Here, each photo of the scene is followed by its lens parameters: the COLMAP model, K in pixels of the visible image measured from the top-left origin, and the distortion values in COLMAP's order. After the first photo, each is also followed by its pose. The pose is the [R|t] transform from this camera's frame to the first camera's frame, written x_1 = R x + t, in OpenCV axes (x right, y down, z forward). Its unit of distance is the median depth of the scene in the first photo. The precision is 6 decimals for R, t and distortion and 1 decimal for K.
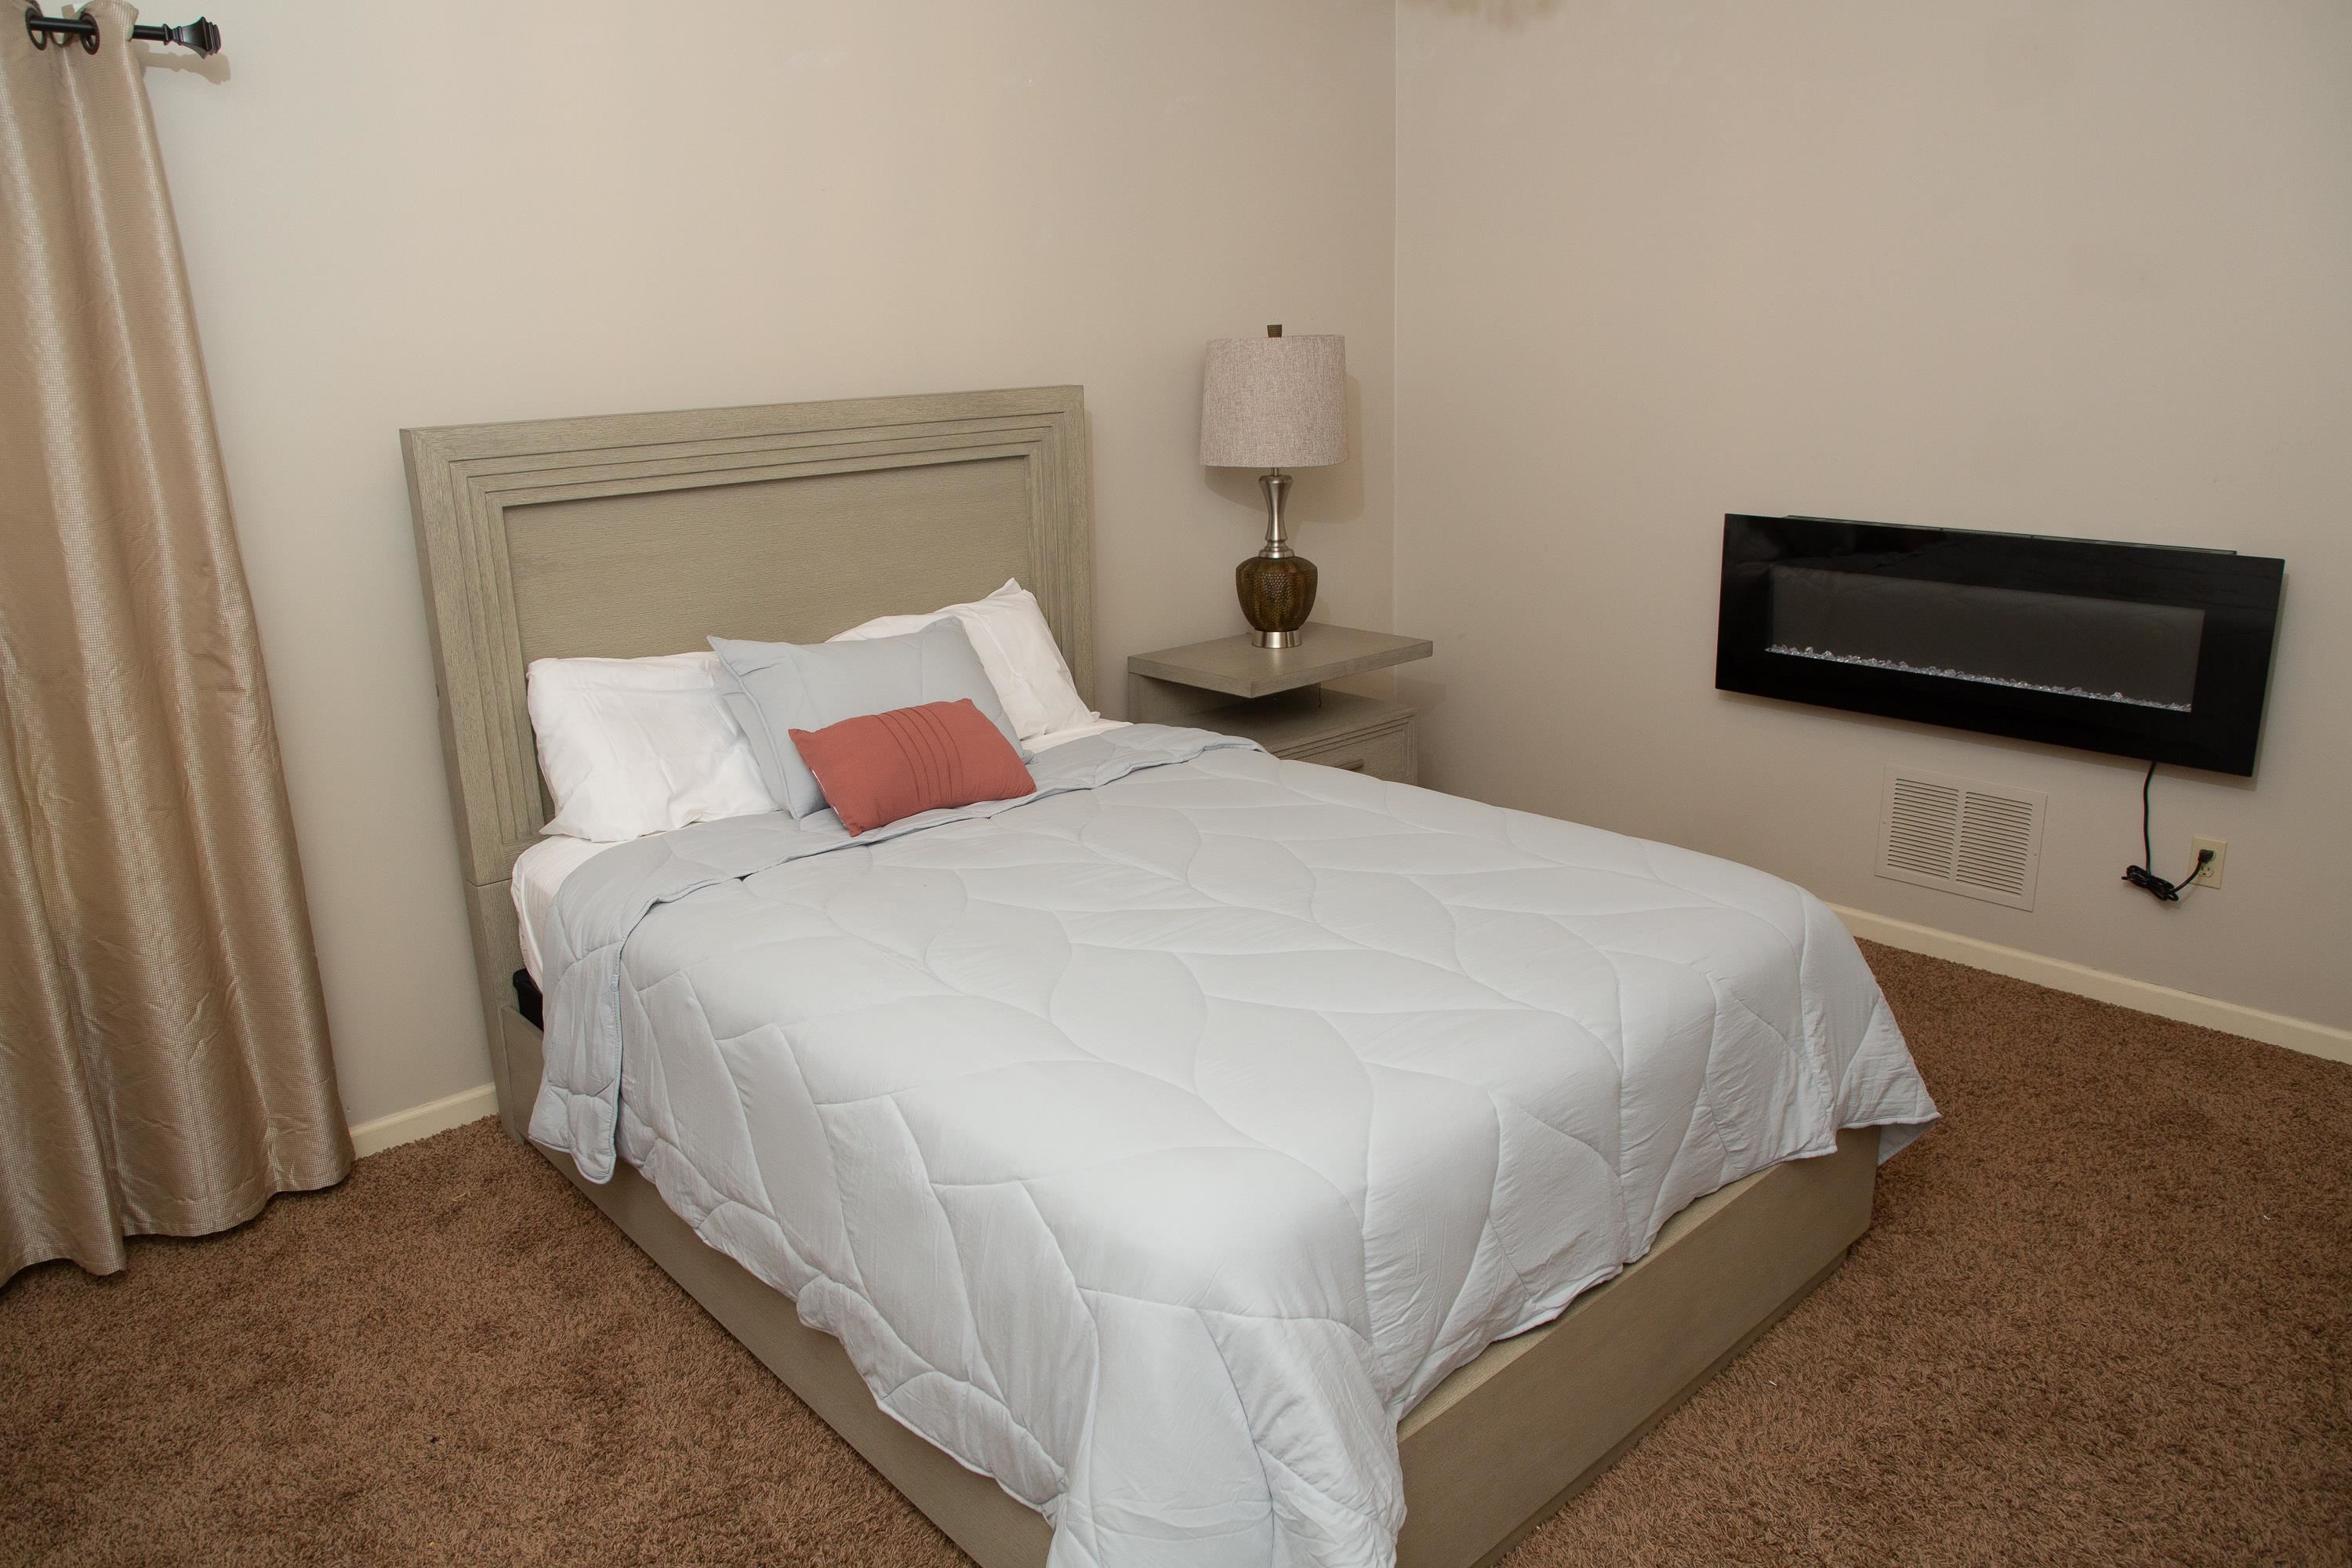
lens RADIAL K [[1626.1, 0, 1168.0], [0, 1626.1, 776.8], [0, 0, 1]] dist [-0.079071, 0.042937]
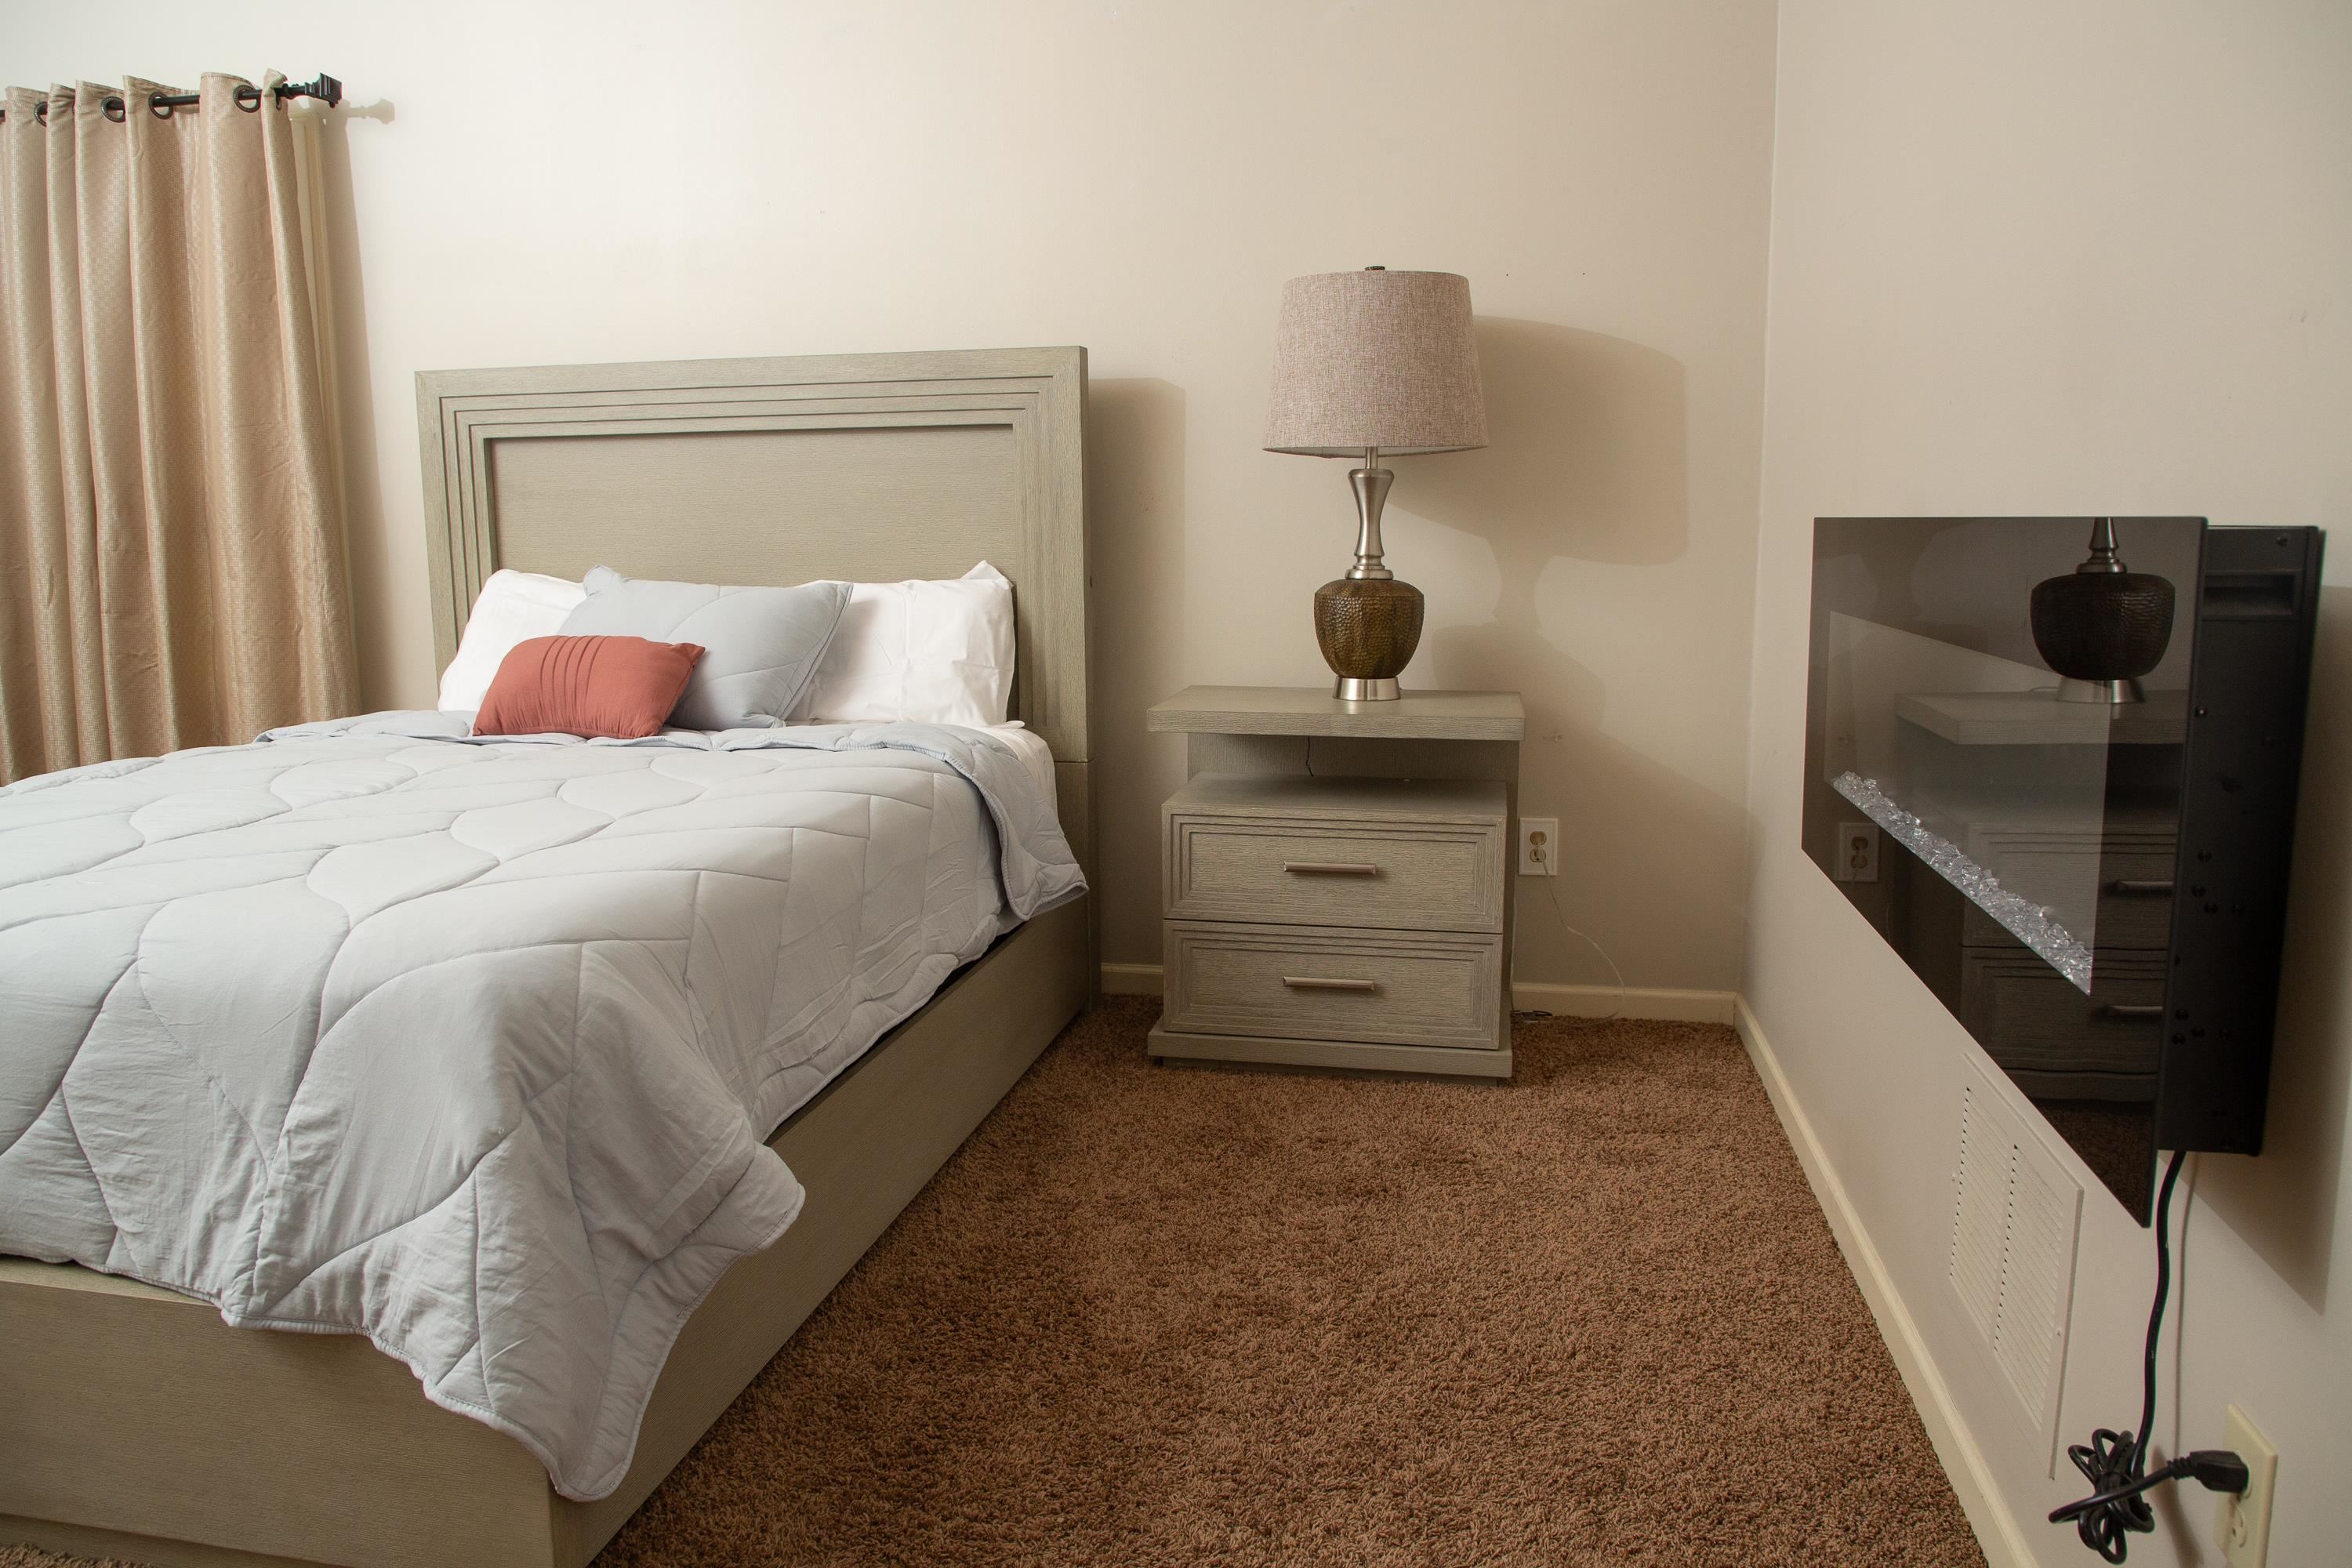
lens RADIAL K [[1626.1, 0, 1168.0], [0, 1626.1, 776.8], [0, 0, 1]] dist [-0.079071, 0.042937]
pose [[0.587227, 0.147733, -0.795826, 0.702108], [-0.225484, 0.974140, 0.014453, -0.042095], [0.777381, 0.170959, 0.605352, 0.562729]]
